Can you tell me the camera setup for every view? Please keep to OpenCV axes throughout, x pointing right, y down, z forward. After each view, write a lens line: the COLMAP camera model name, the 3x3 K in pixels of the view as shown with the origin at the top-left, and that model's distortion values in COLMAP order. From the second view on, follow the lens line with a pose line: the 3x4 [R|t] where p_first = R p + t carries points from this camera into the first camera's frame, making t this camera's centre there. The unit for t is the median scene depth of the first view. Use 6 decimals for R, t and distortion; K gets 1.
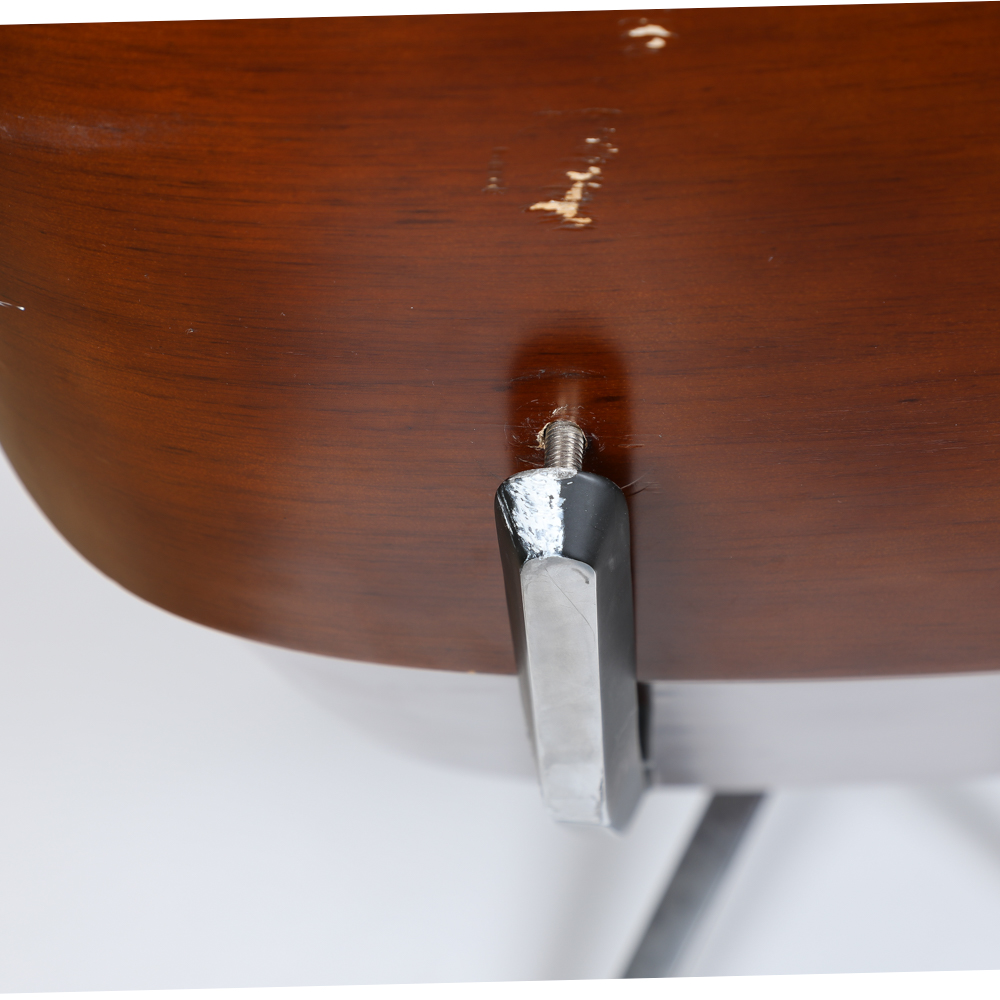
lens RADIAL K [[2072.4, 0, 500.0], [0, 2072.4, 500.0], [0, 0, 1]] dist [0.083154, 0.089020]
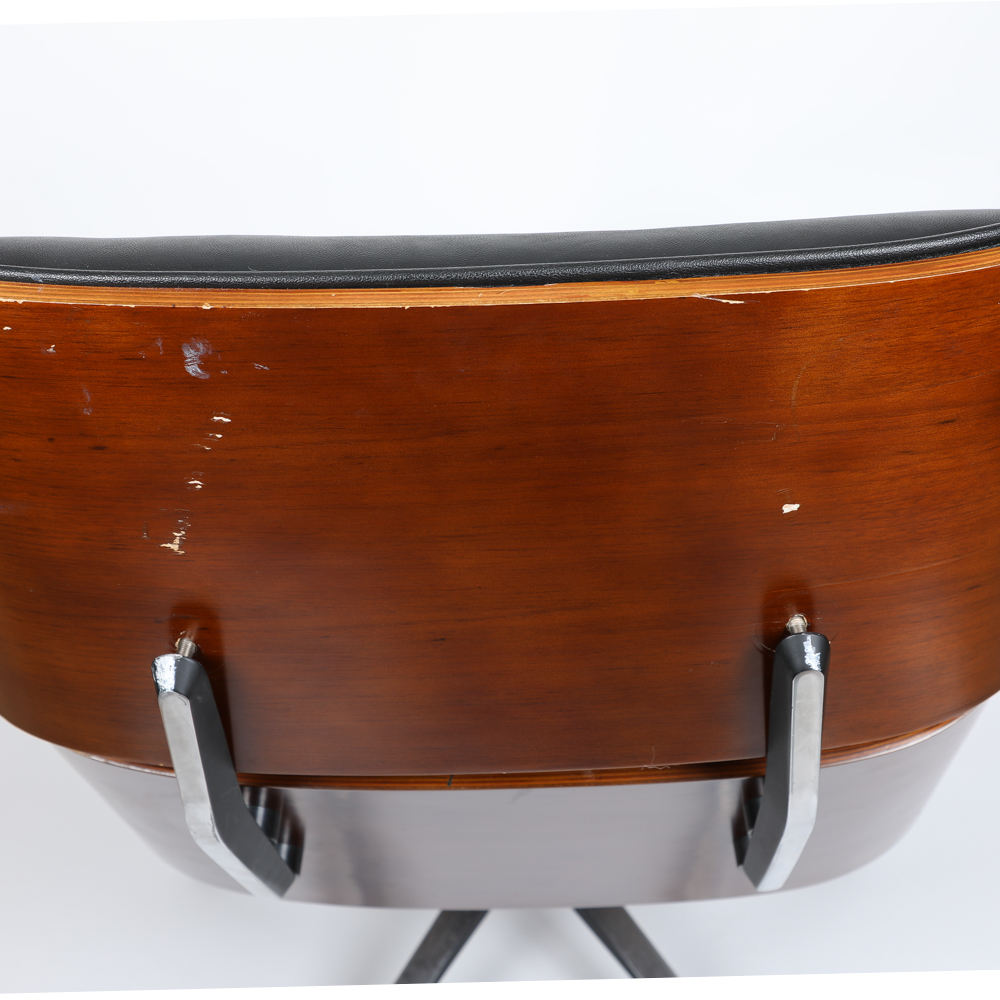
lens RADIAL K [[1664.8, 0, 500.0], [0, 1664.8, 500.0], [0, 0, 1]] dist [0.057573, 0.047600]
pose [[0.997877, 0.063268, 0.015474, 0.379824], [-0.058803, 0.977268, -0.203692, 0.190571], [-0.028010, 0.202350, 0.978913, -0.996131]]
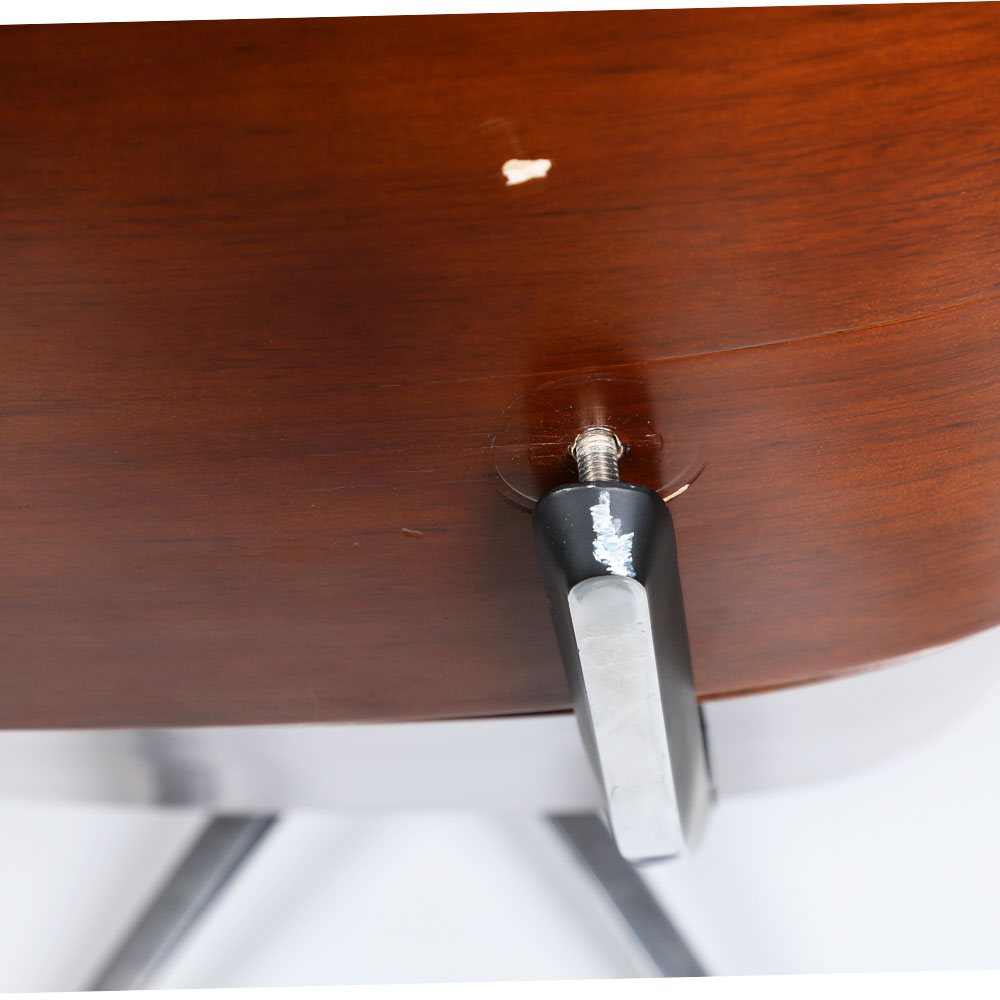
lens RADIAL K [[2072.4, 0, 500.0], [0, 2072.4, 500.0], [0, 0, 1]] dist [0.083154, 0.089020]
pose [[0.996940, 0.073560, -0.026466, 0.769169], [-0.073155, 0.997193, 0.015964, -0.088642], [0.027566, -0.013979, 0.999522, 0.010205]]
